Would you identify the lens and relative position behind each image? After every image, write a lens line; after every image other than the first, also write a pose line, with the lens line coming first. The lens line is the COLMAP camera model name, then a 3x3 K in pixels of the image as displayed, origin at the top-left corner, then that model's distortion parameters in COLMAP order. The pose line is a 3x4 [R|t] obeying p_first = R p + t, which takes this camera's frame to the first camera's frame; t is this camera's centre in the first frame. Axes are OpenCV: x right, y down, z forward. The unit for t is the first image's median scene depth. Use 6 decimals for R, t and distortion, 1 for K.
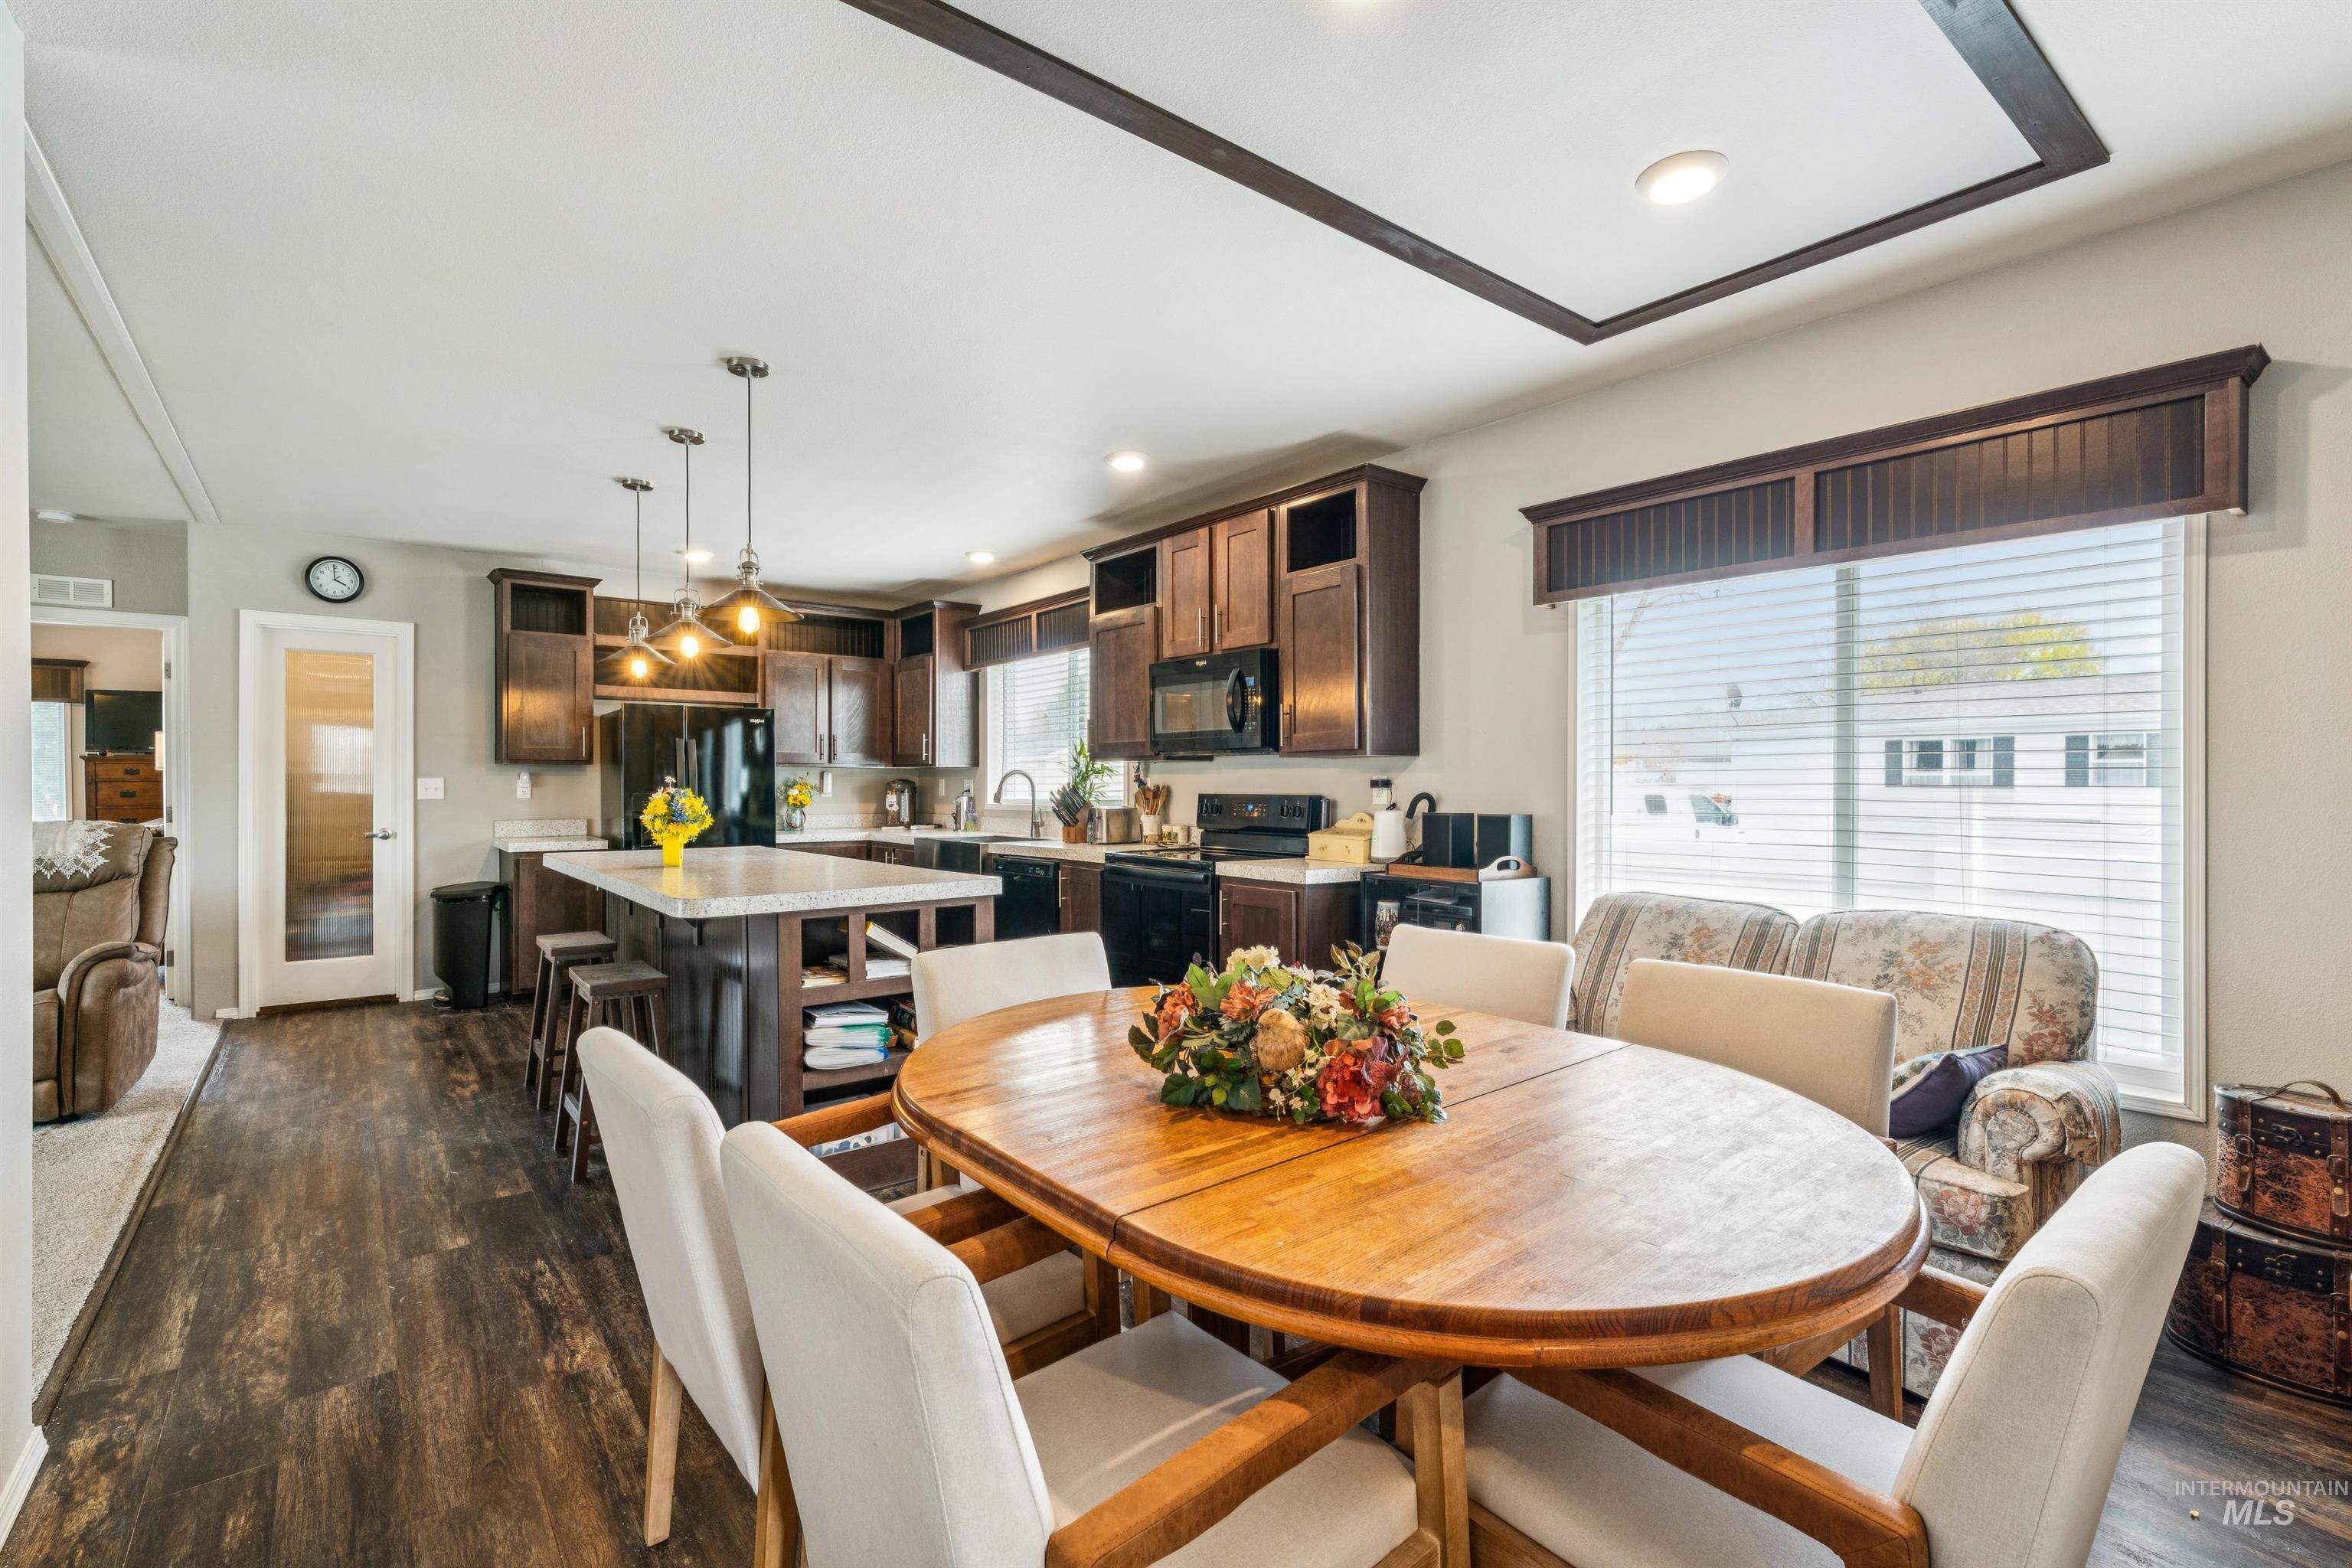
lens RADIAL K [[1054.8, 0, 1178.2], [0, 1054.8, 785.1], [0, 0, 1]] dist [-0.000570, 0.000291]
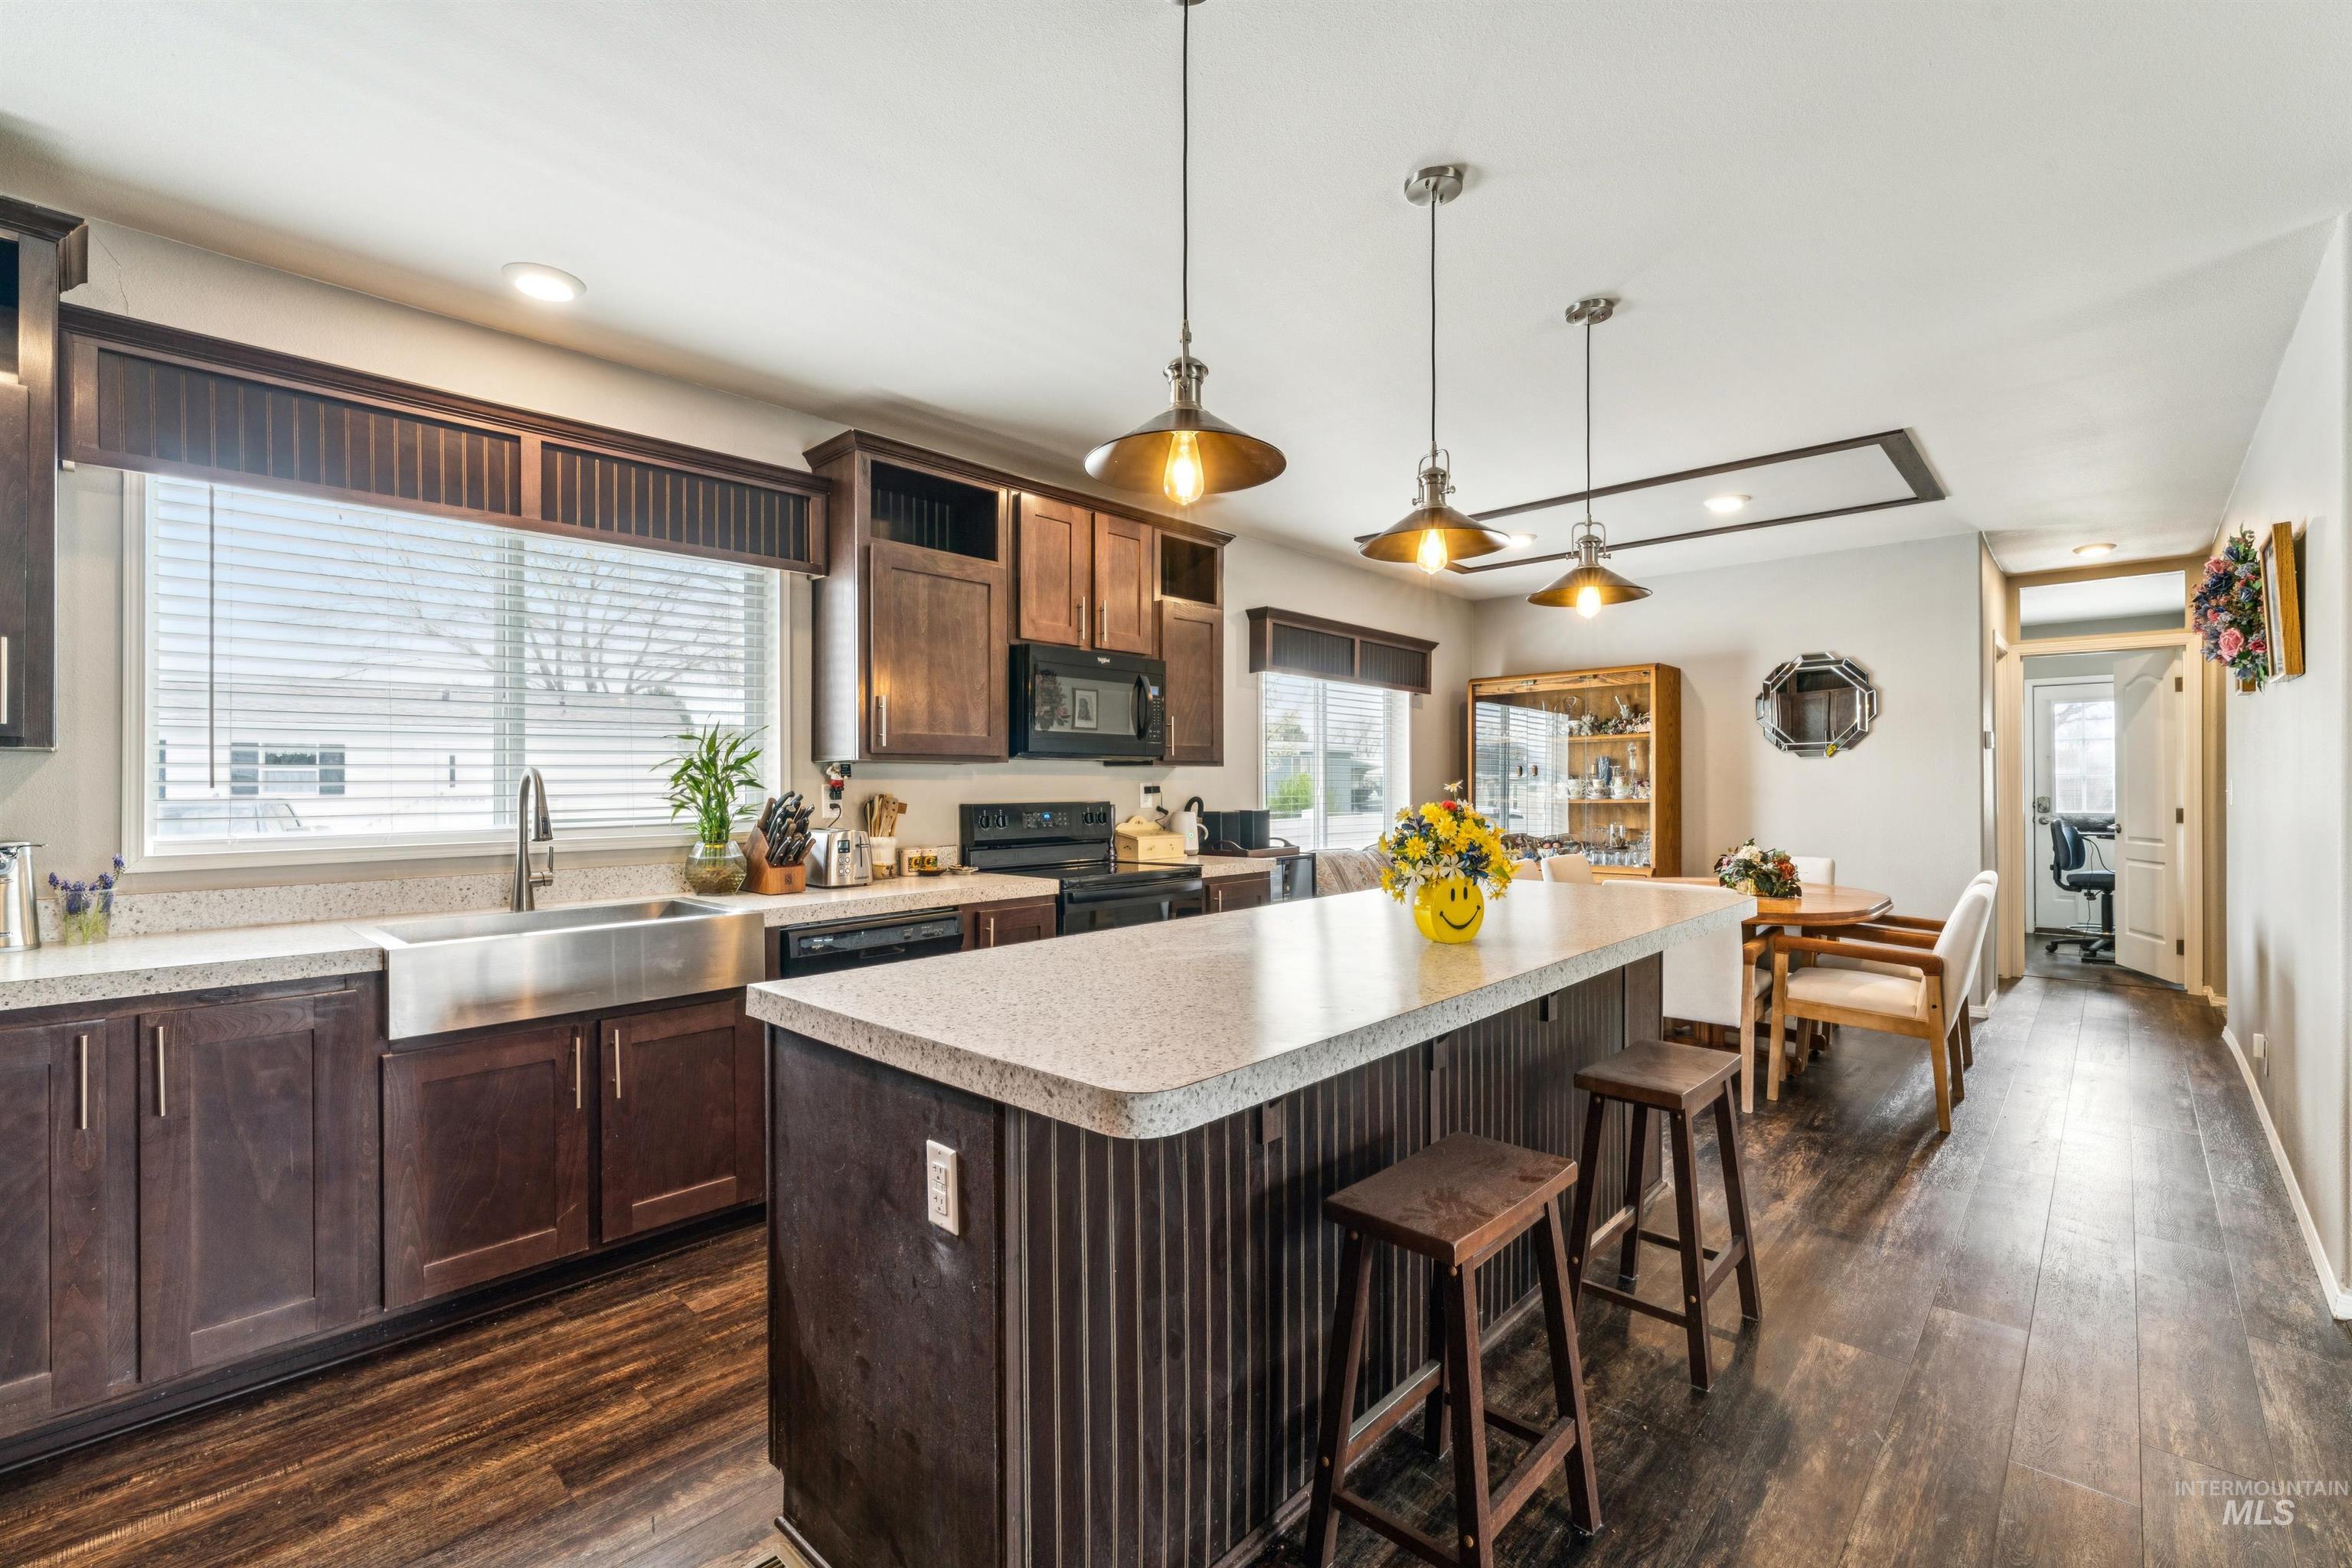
lens RADIAL K [[1016.5, 0, 1184.7], [0, 1016.5, 786.8], [0, 0, 1]] dist [-0.000014, -0.000486]
pose [[-0.153062, -0.000643, 0.988216, -0.703649], [0.008695, 0.999960, 0.001998, -0.004811], [-0.988178, 0.008898, -0.153050, 0.866092]]
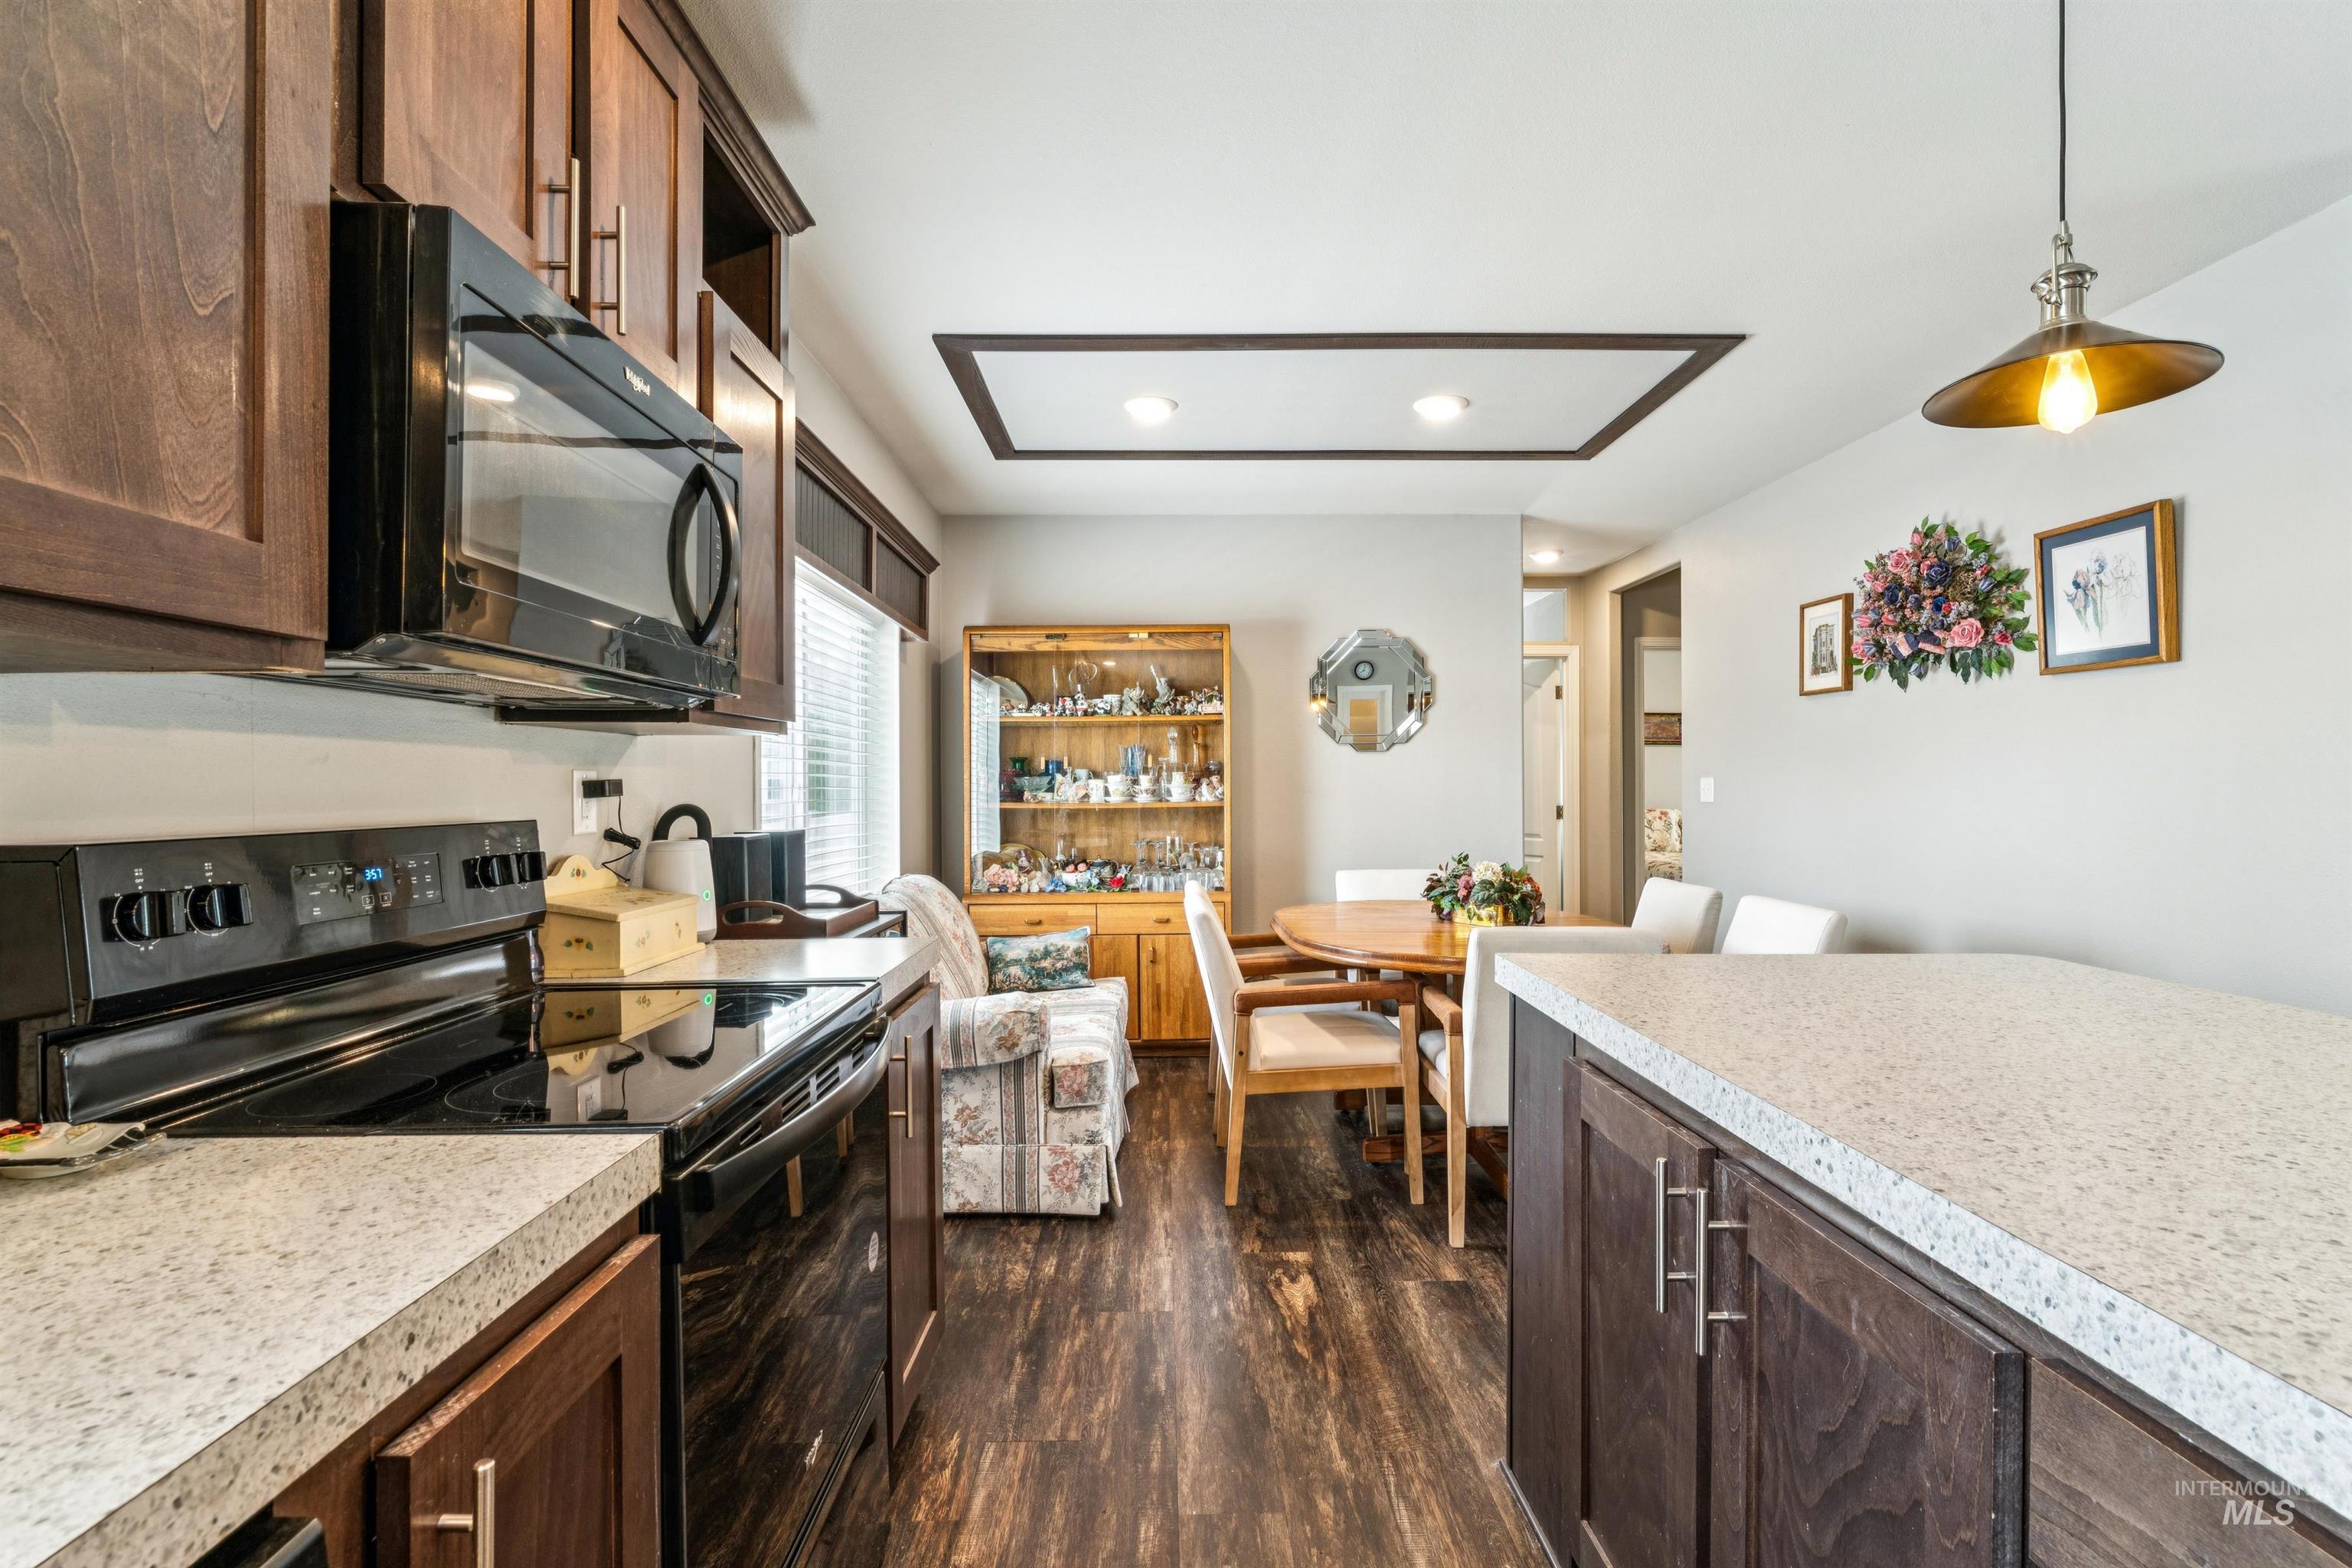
lens RADIAL K [[1102.0, 0, 1176.0], [0, 1102.0, 784.0], [0, 0, 1]] dist [-0.002674, -0.000391]
pose [[-0.792700, 0.003193, 0.609604, -0.232880], [0.005692, 0.999981, 0.002165, -0.001827], [-0.609585, 0.005186, -0.792704, 0.935486]]
